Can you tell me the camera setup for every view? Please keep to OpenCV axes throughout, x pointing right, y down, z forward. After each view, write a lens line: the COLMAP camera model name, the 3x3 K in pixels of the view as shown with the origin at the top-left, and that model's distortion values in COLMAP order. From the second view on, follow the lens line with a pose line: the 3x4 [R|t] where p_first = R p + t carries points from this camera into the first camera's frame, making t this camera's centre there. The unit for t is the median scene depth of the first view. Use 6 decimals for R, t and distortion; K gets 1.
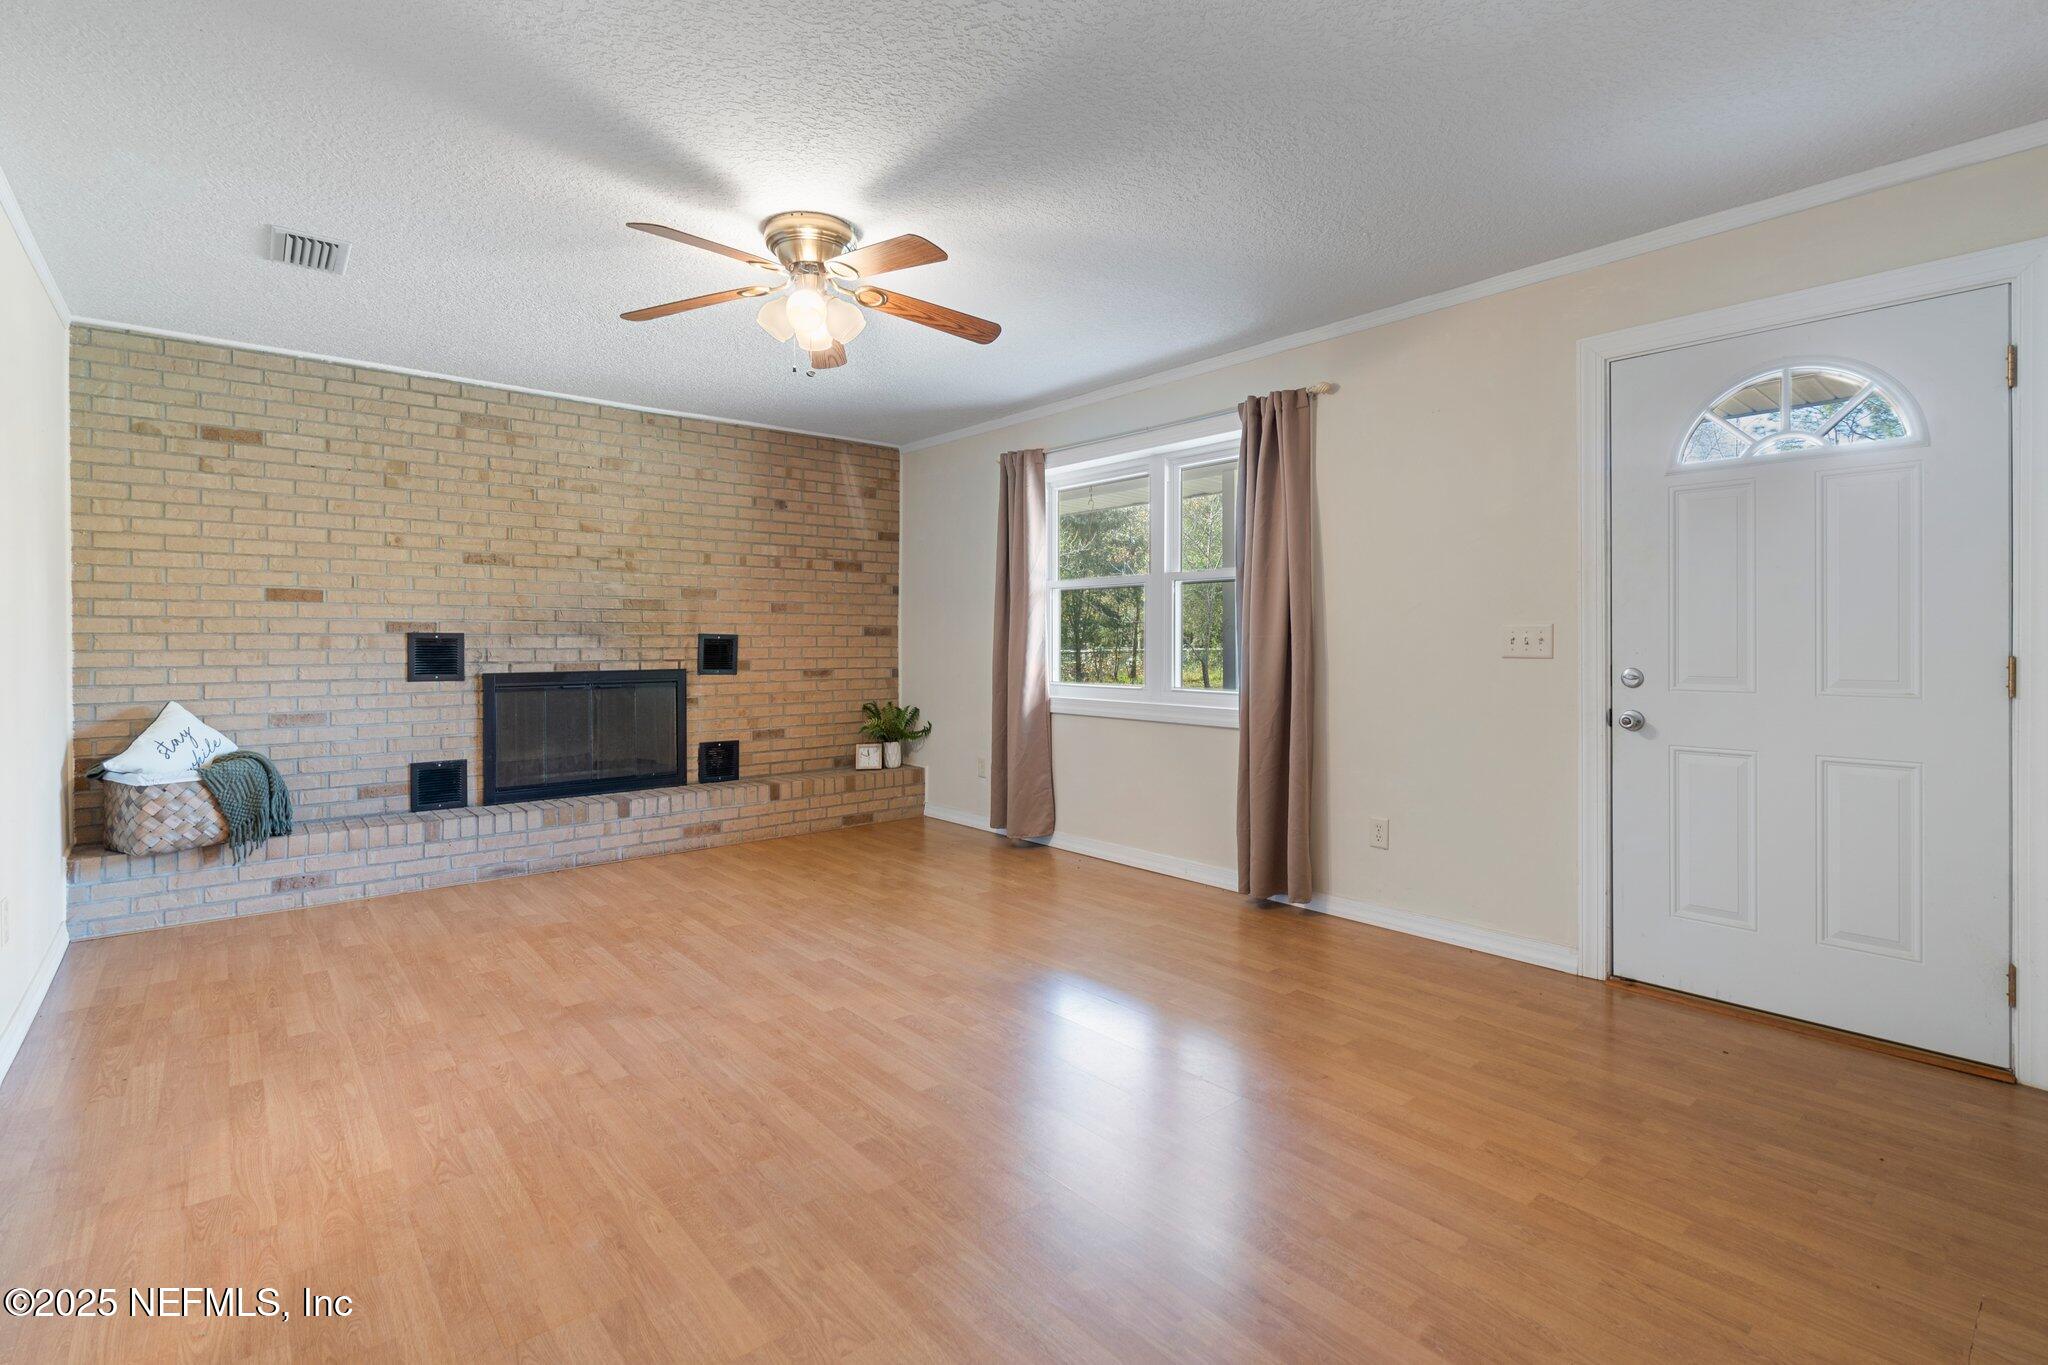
lens RADIAL K [[944.1, 0, 1025.5], [0, 944.1, 642.7], [0, 0, 1]] dist [-0.002509, 0.000250]
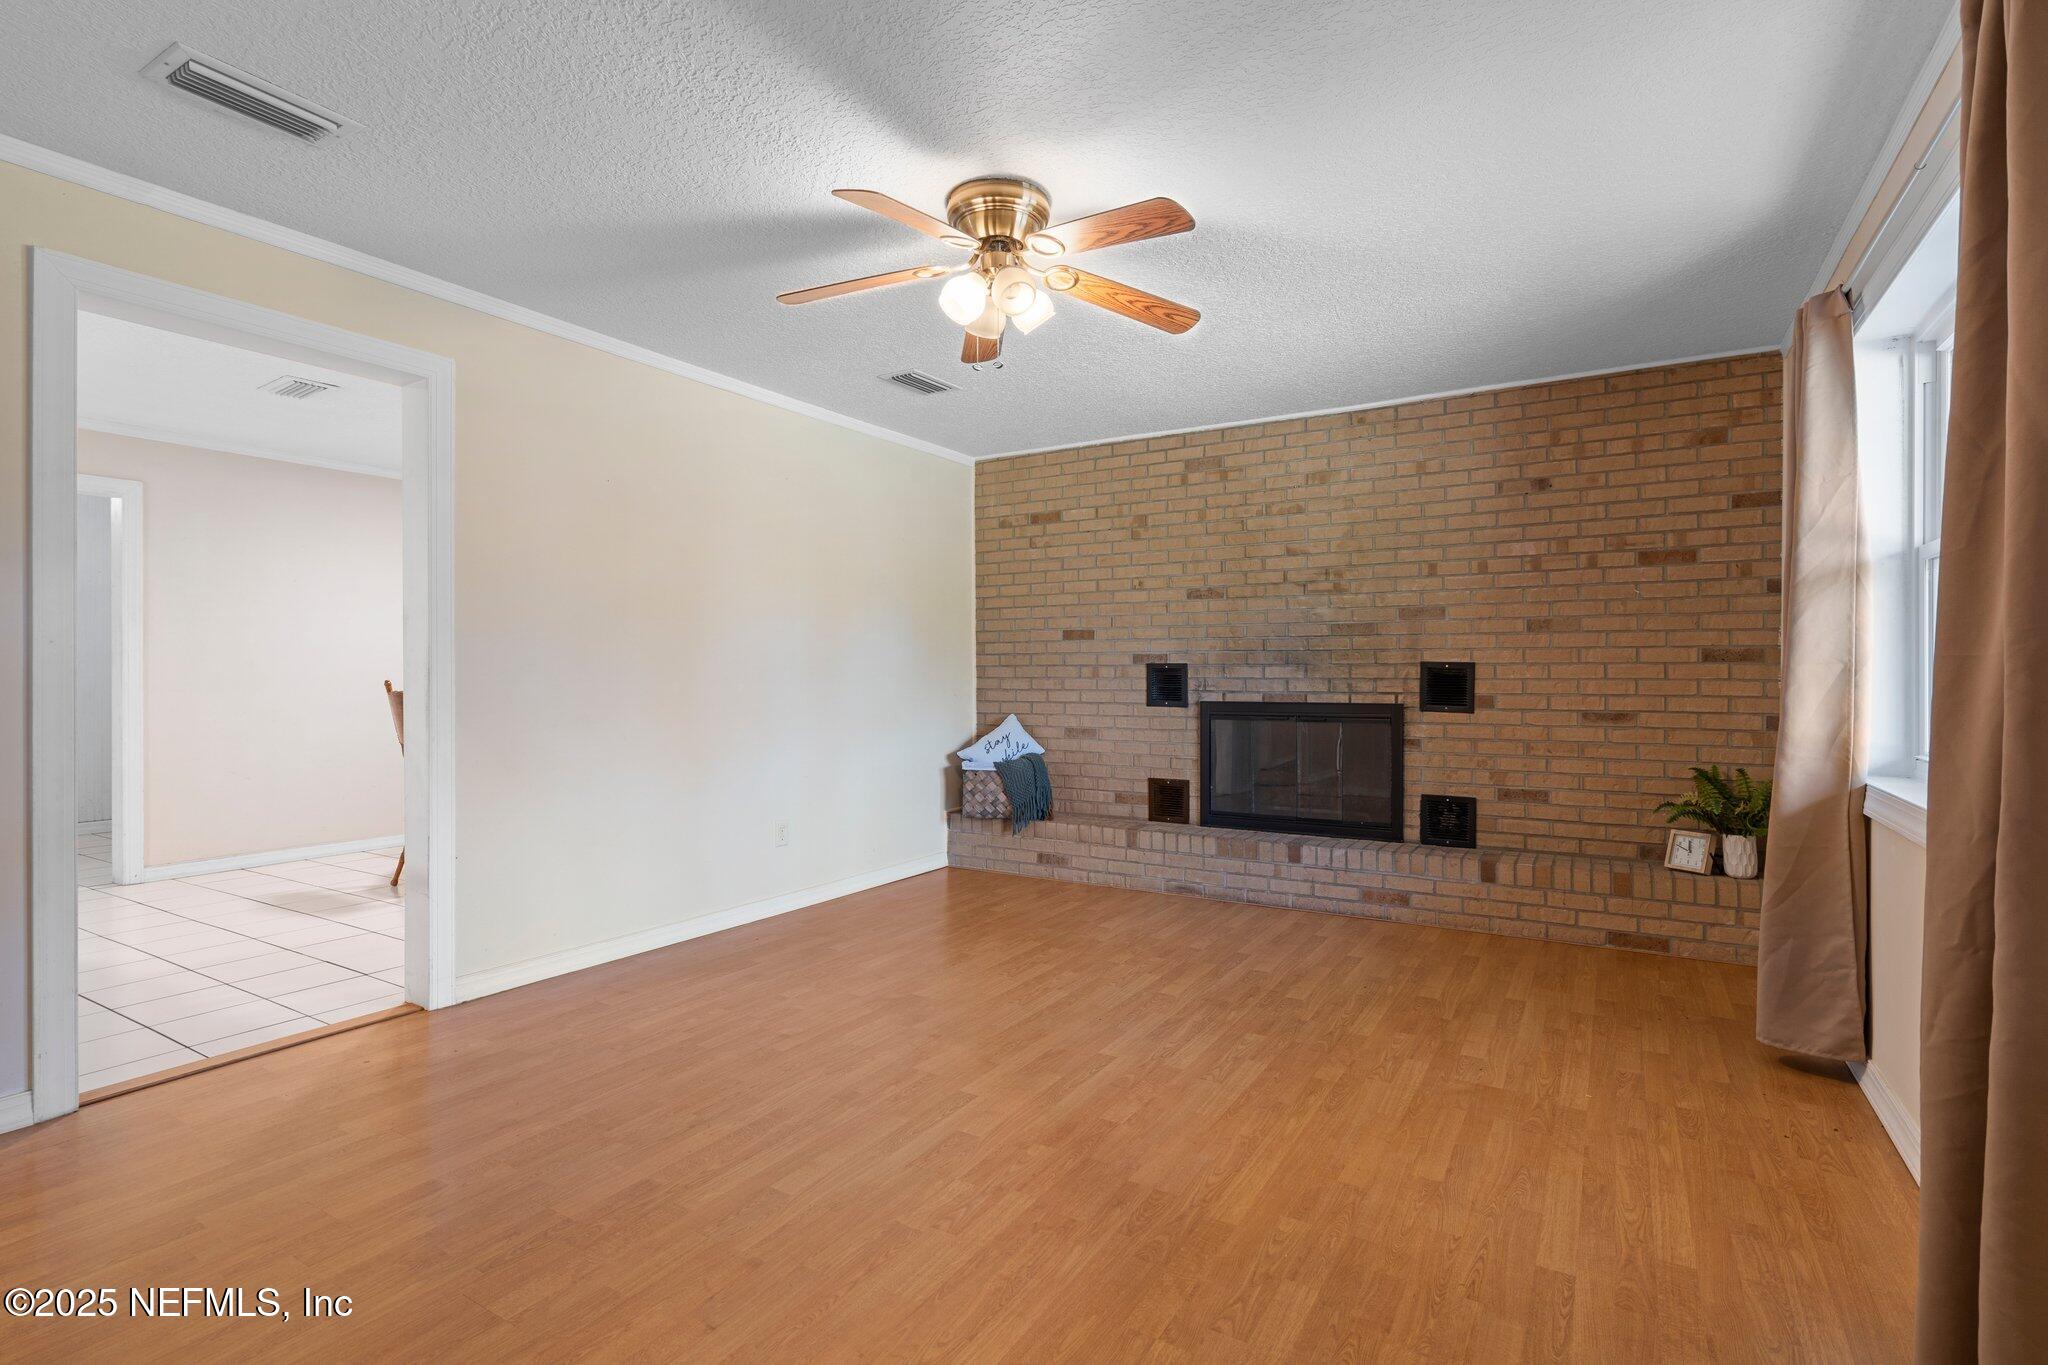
lens RADIAL K [[972.5, 0, 1023.5], [0, 972.5, 669.7], [0, 0, 1]] dist [-0.000526, 0.000521]
pose [[0.315662, -0.002602, -0.948868, 0.400850], [-0.001819, 0.999993, -0.003348, 0.001110], [0.948870, 0.002783, 0.315655, 0.462674]]
